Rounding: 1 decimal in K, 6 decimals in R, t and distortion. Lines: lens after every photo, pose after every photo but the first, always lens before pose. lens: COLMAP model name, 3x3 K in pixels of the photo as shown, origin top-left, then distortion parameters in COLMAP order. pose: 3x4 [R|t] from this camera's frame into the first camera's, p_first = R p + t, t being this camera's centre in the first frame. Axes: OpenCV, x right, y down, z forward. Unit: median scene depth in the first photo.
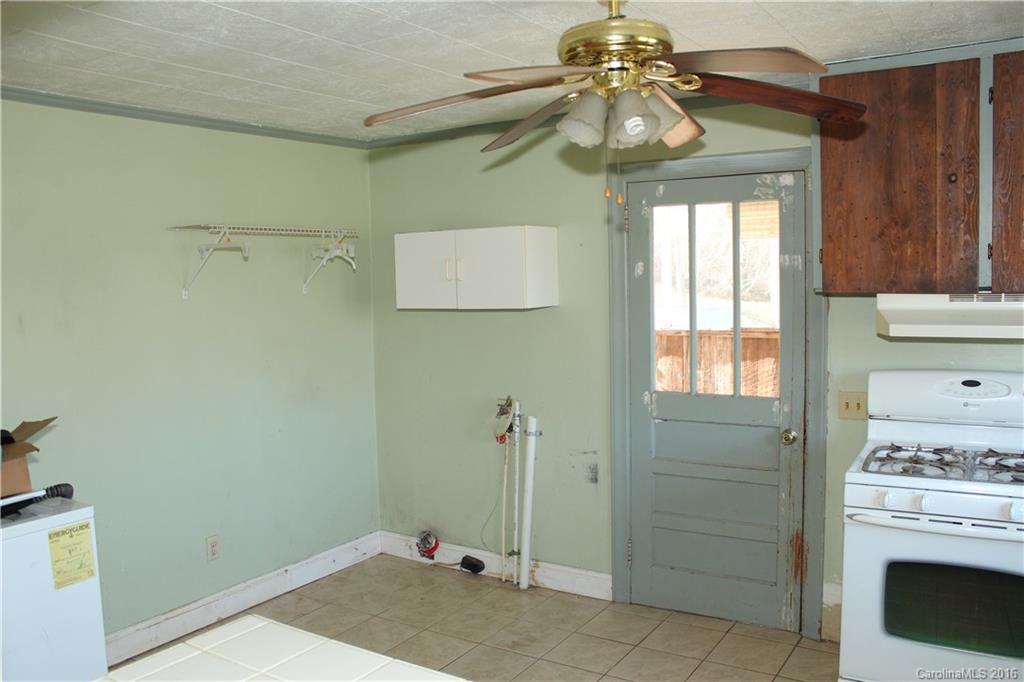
lens RADIAL K [[857.4, 0, 511.0], [0, 857.4, 341.3], [0, 0, 1]] dist [-0.129258, 0.084265]
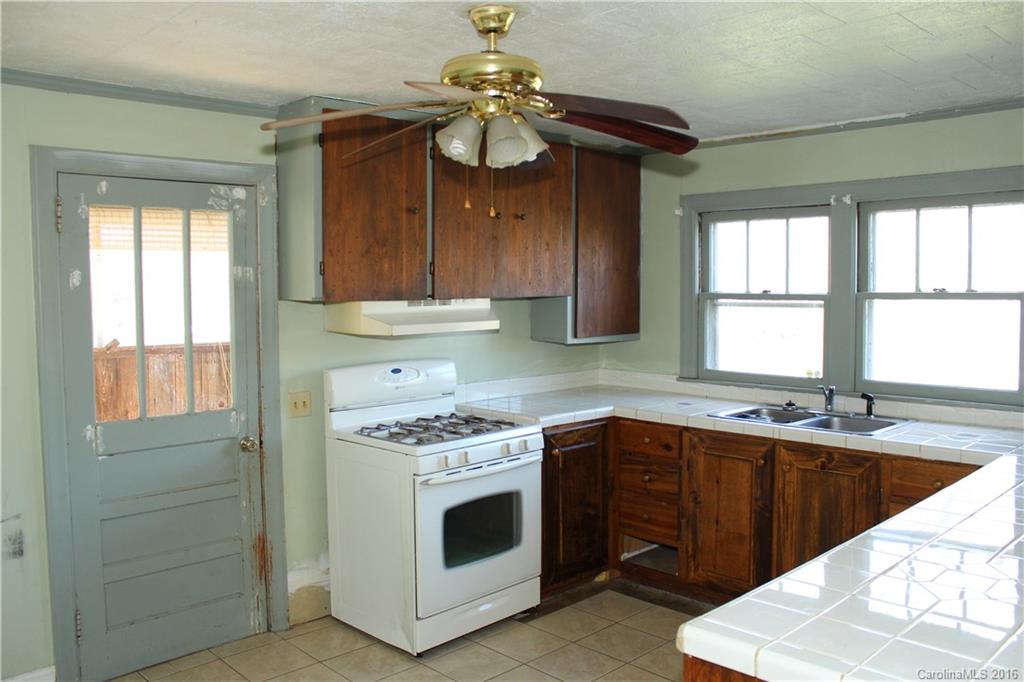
lens RADIAL K [[857.4, 0, 511.9], [0, 857.4, 336.5], [0, 0, 1]] dist [-0.129258, 0.084265]
pose [[0.232929, -0.041757, 0.971597, -0.593002], [0.076140, 0.996794, 0.024587, -0.018163], [-0.969509, 0.068251, 0.235361, 0.446333]]
